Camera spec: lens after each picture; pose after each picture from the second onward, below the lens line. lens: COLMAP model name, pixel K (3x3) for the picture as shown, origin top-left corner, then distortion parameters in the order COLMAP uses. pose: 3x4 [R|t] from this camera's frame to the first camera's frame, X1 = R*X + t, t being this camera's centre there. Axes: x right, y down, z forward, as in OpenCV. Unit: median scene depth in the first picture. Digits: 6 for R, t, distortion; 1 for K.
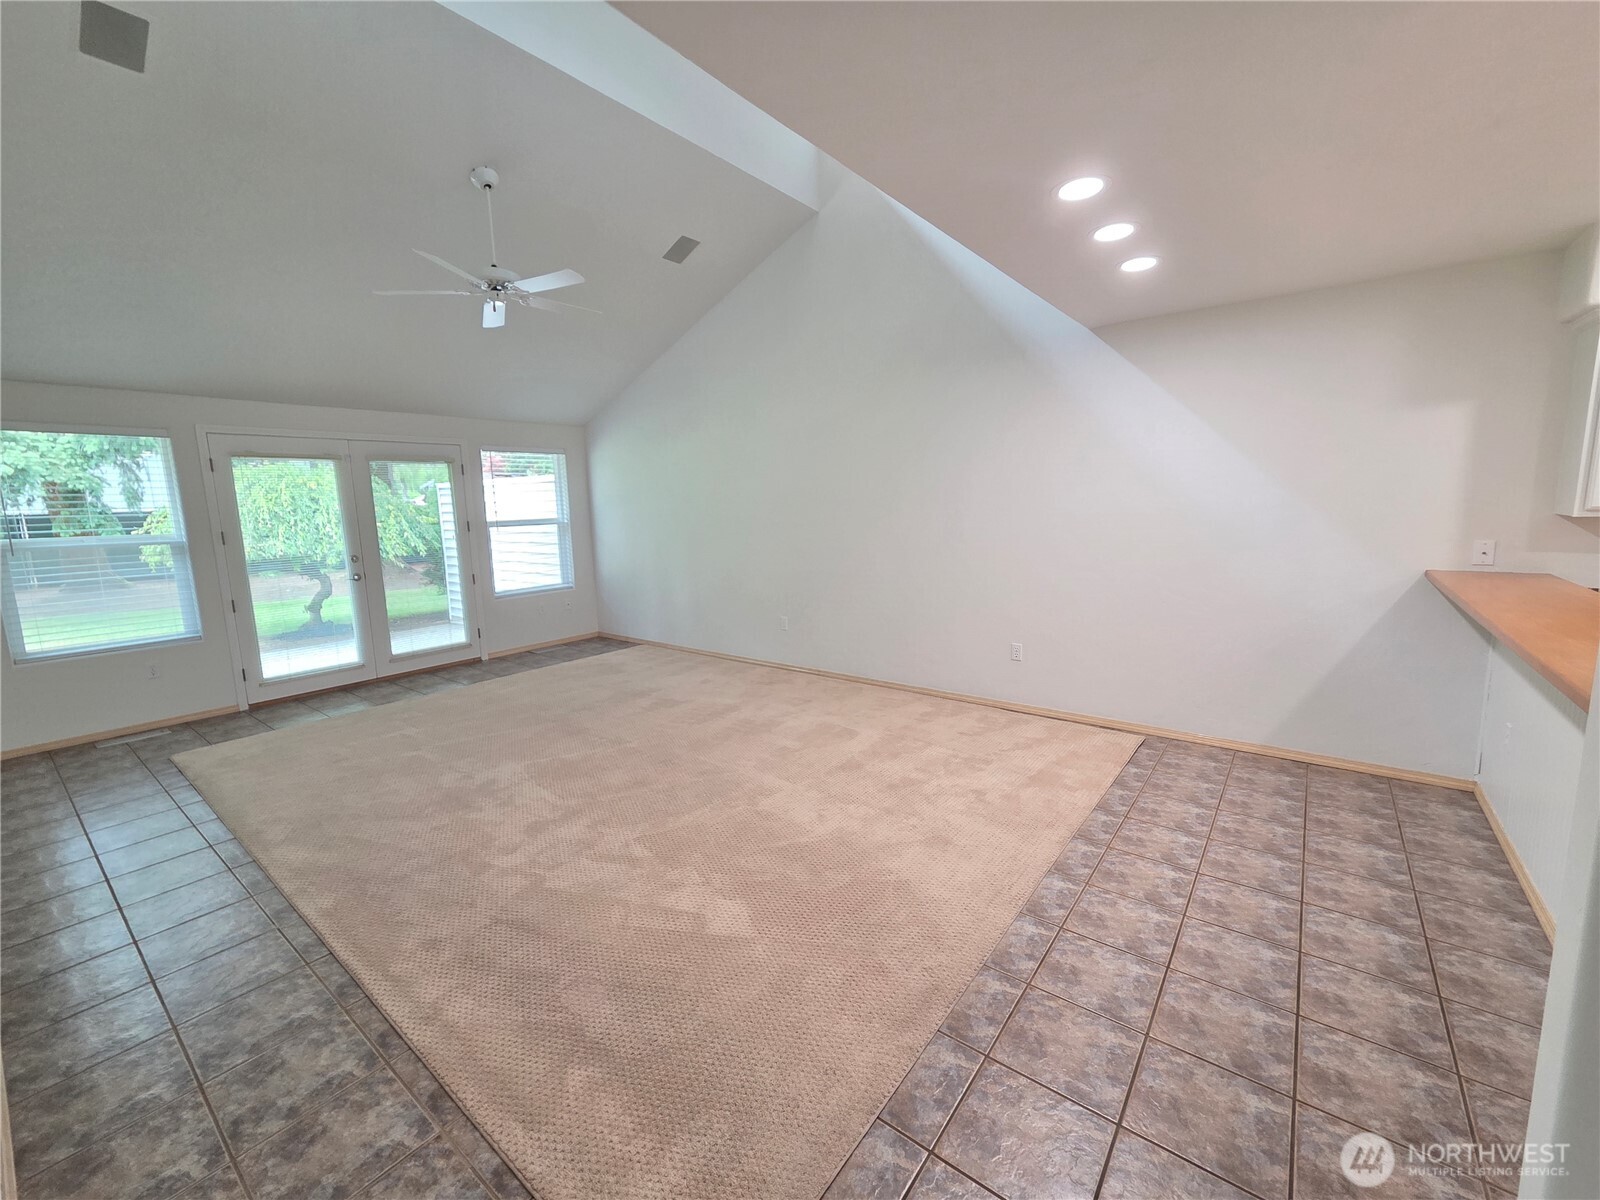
lens RADIAL K [[654.5, 0, 795.9], [0, 654.5, 590.1], [0, 0, 1]] dist [0.003328, -0.001437]
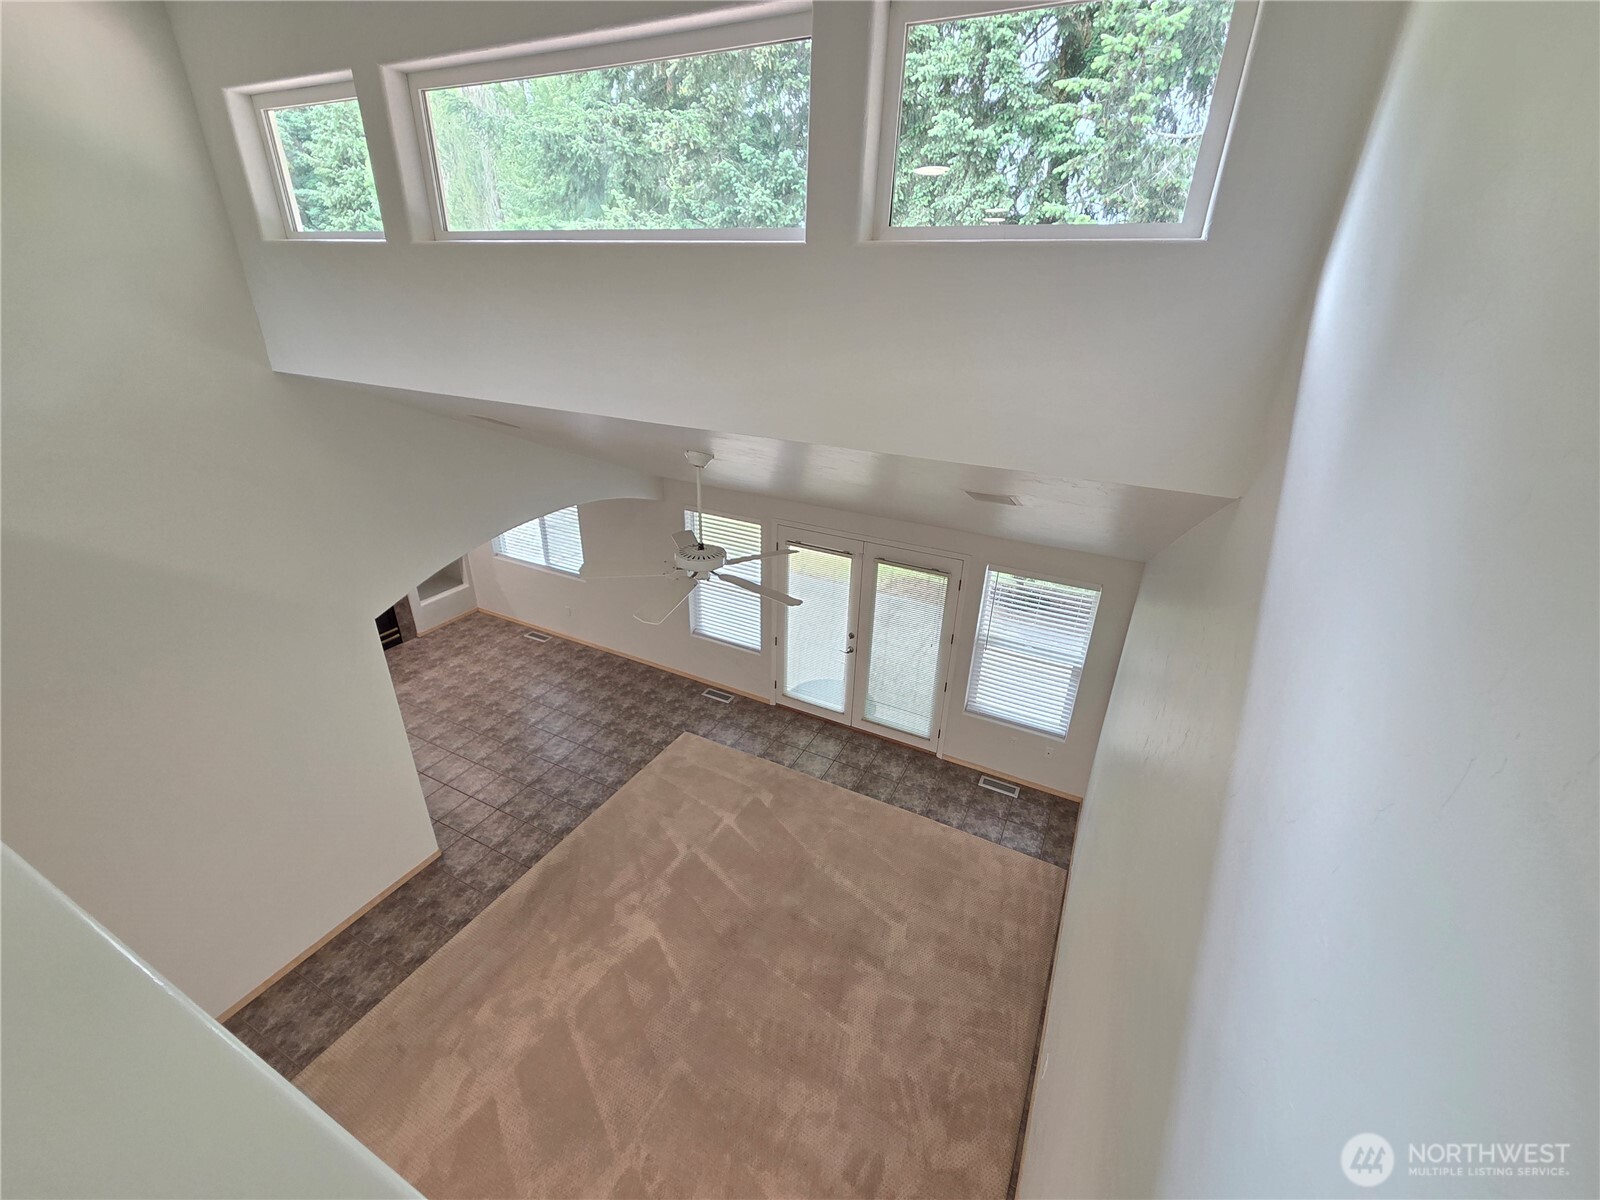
lens RADIAL K [[654.5, 0, 801.4], [0, 654.5, 603.6], [0, 0, 1]] dist [0.003328, -0.001437]
pose [[0.203737, 0.450181, -0.869384, 0.292321], [-0.170450, 0.890758, 0.421305, -0.587333], [0.964074, 0.062351, 0.258214, 0.637062]]
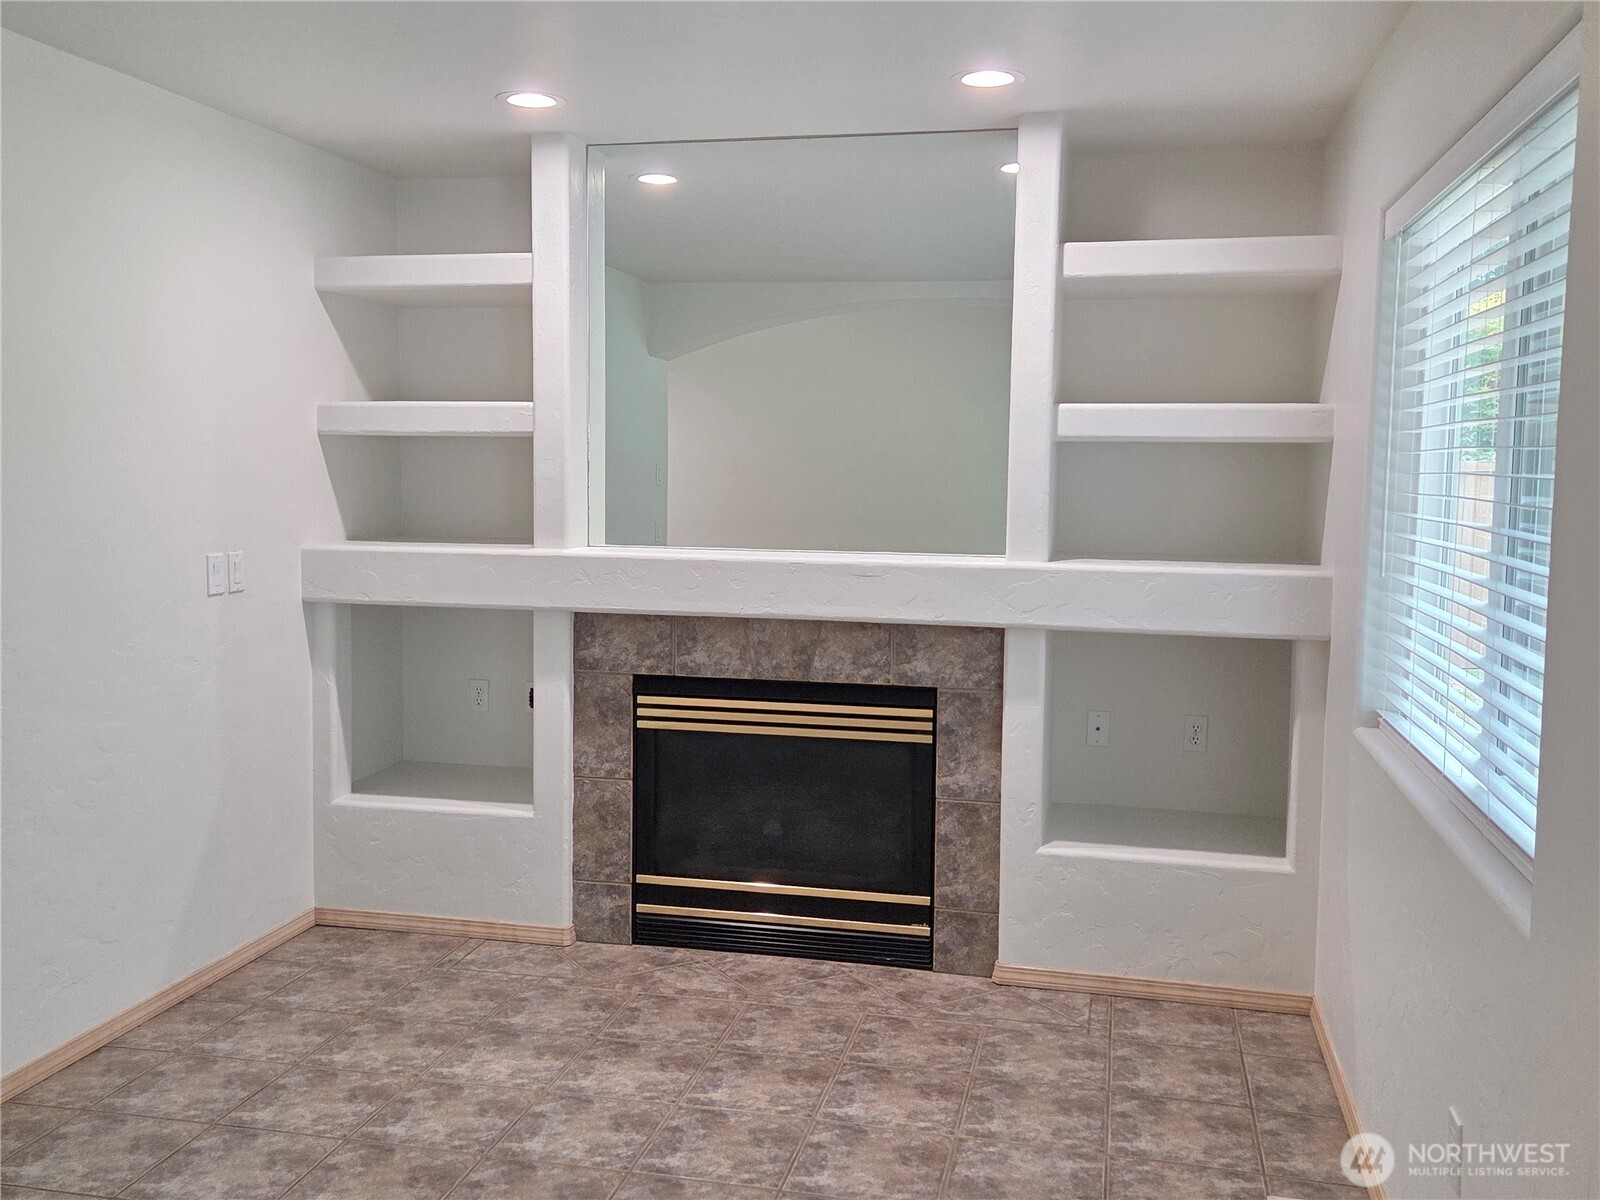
lens RADIAL K [[1458.9, 0, 810.1], [0, 1458.9, 570.1], [0, 0, 1]] dist [0.085681, 0.003509]
pose [[-0.900391, 0.046624, -0.432577, -0.770331], [-0.052616, 0.975276, 0.214637, -0.098332], [0.431889, 0.216017, -0.875676, 0.783141]]
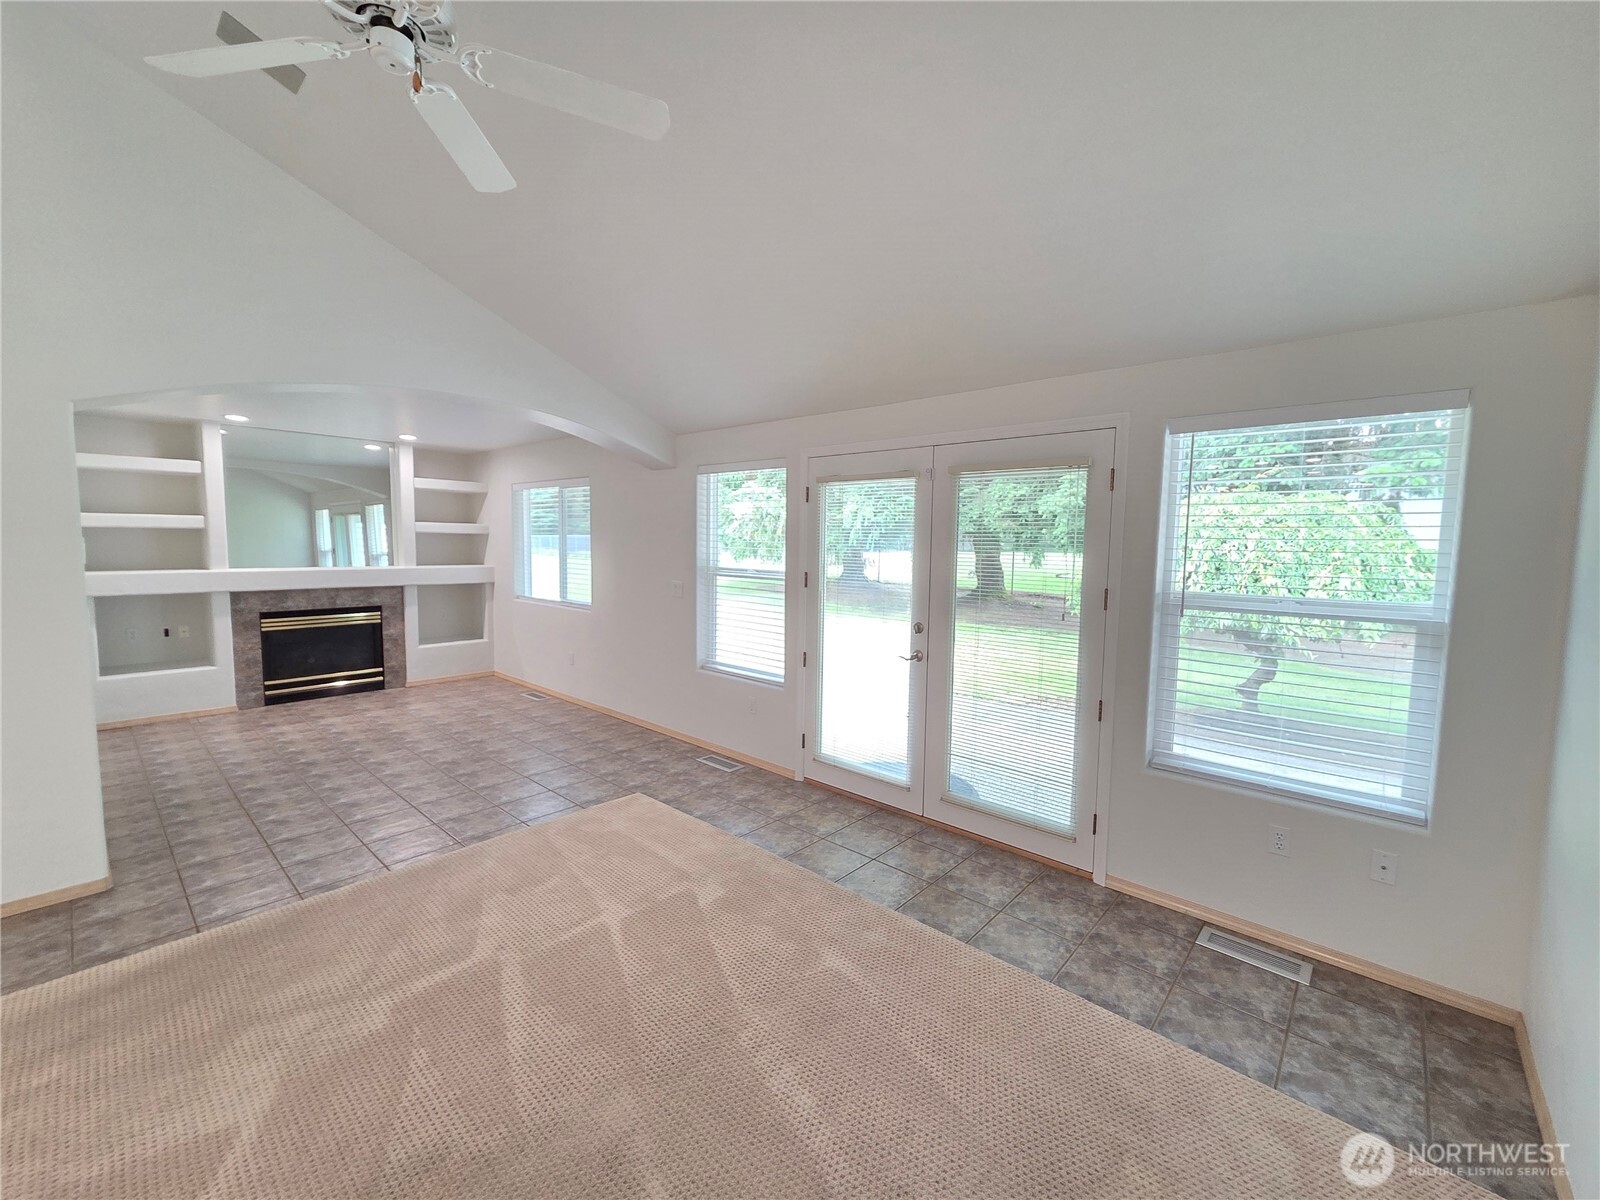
lens RADIAL K [[654.5, 0, 799.3], [0, 654.5, 601.6], [0, 0, 1]] dist [0.003328, -0.001437]
pose [[-0.063843, 0.112602, -0.991587, -0.023883], [-0.152974, 0.980767, 0.121222, -0.138913], [0.986166, 0.159427, -0.045390, 0.940907]]
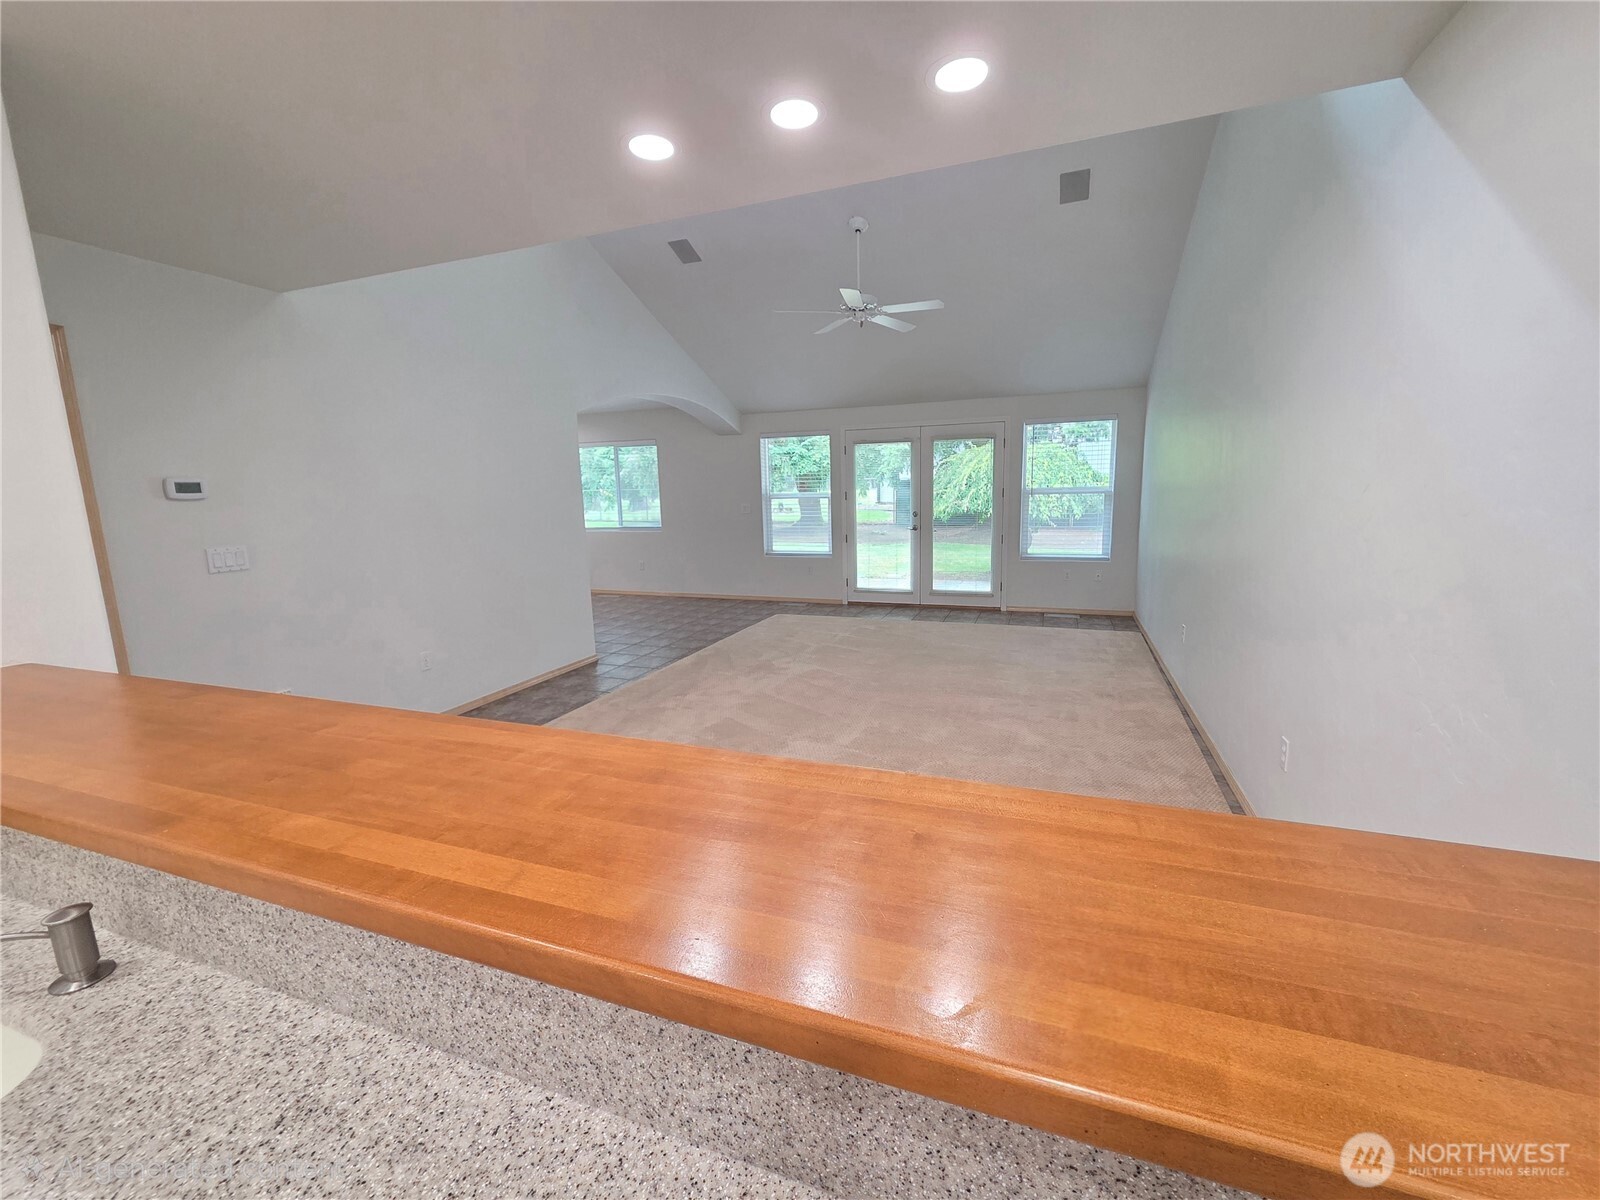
lens RADIAL K [[654.5, 0, 805.5], [0, 654.5, 597.8], [0, 0, 1]] dist [0.003328, -0.001437]
pose [[0.307861, 0.180070, -0.934236, 0.581905], [-0.115864, 0.981714, 0.151040, -0.058214], [0.944350, 0.061745, 0.323095, 0.367659]]
